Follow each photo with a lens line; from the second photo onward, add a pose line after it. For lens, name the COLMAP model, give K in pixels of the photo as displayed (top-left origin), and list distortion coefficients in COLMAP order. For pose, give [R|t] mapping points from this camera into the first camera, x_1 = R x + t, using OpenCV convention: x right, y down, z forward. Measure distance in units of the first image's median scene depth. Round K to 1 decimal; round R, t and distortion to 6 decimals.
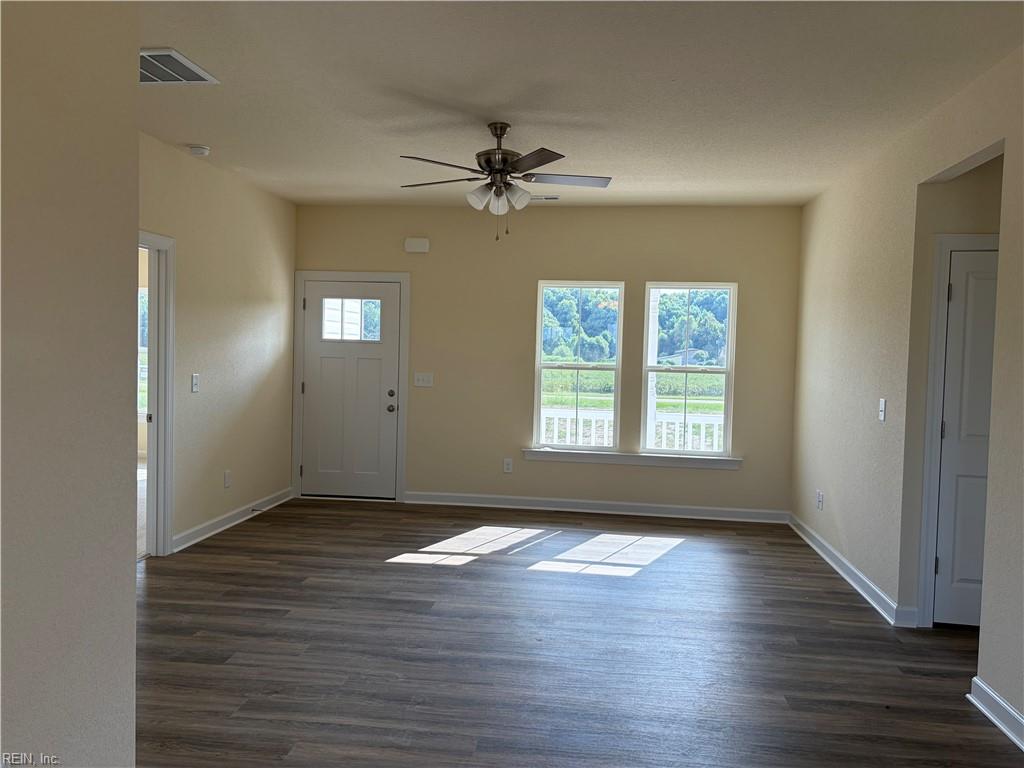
lens RADIAL K [[783.3, 0, 499.7], [0, 783.3, 384.1], [0, 0, 1]] dist [0.031491, -0.033679]
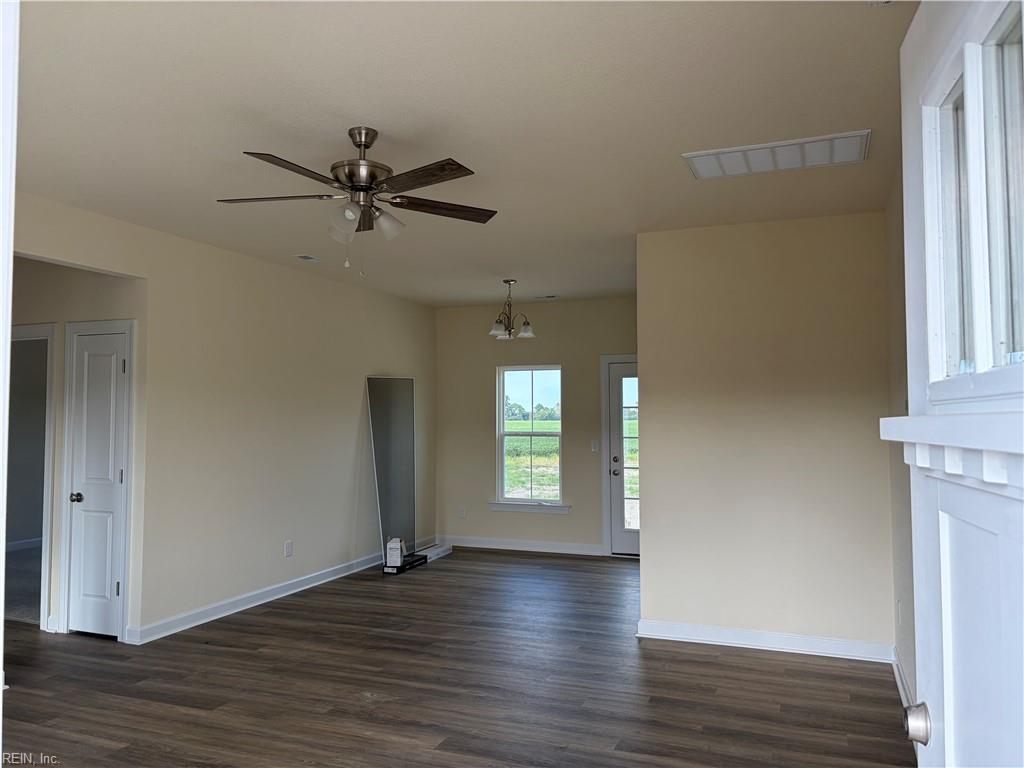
lens RADIAL K [[783.3, 0, 499.7], [0, 783.3, 384.1], [0, 0, 1]] dist [0.031491, -0.033679]
pose [[-0.968053, -0.014588, 0.250323, -0.398074], [-0.014354, 0.999893, 0.002760, -0.102518], [-0.250336, -0.000921, -0.968158, 2.074735]]
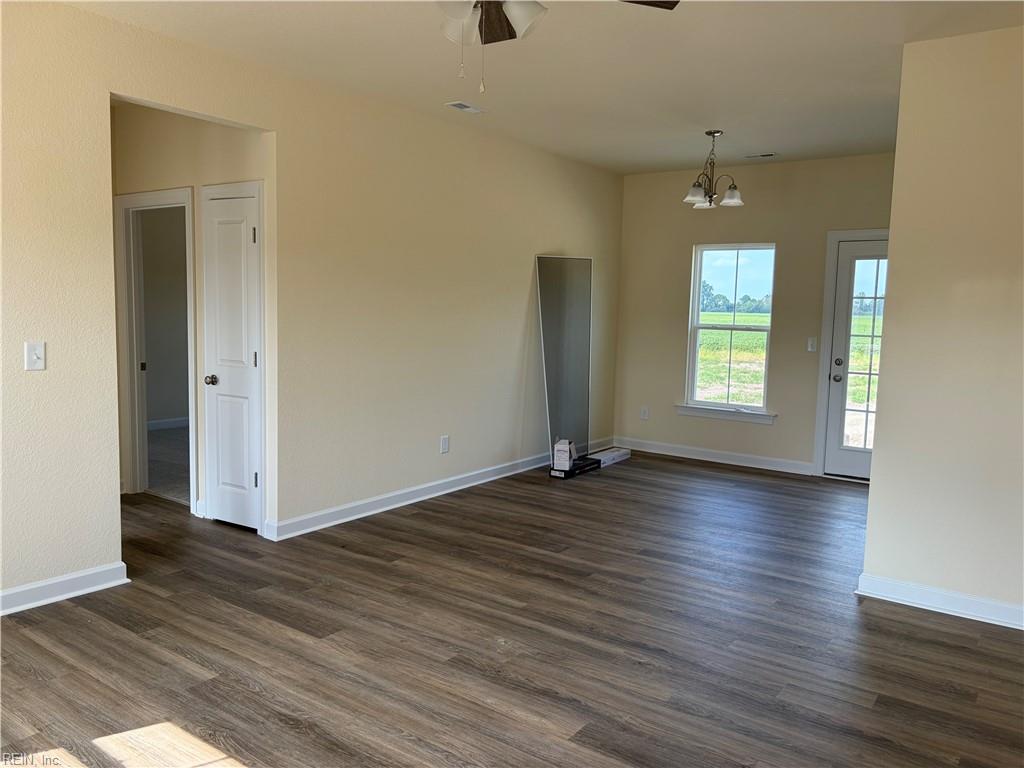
lens RADIAL K [[783.3, 0, 499.7], [0, 783.3, 384.1], [0, 0, 1]] dist [0.031491, -0.033679]
pose [[-0.874601, -0.098396, 0.474753, -0.346711], [-0.029087, 0.988075, 0.151202, -0.088520], [-0.483970, 0.118432, -0.867034, 1.799890]]
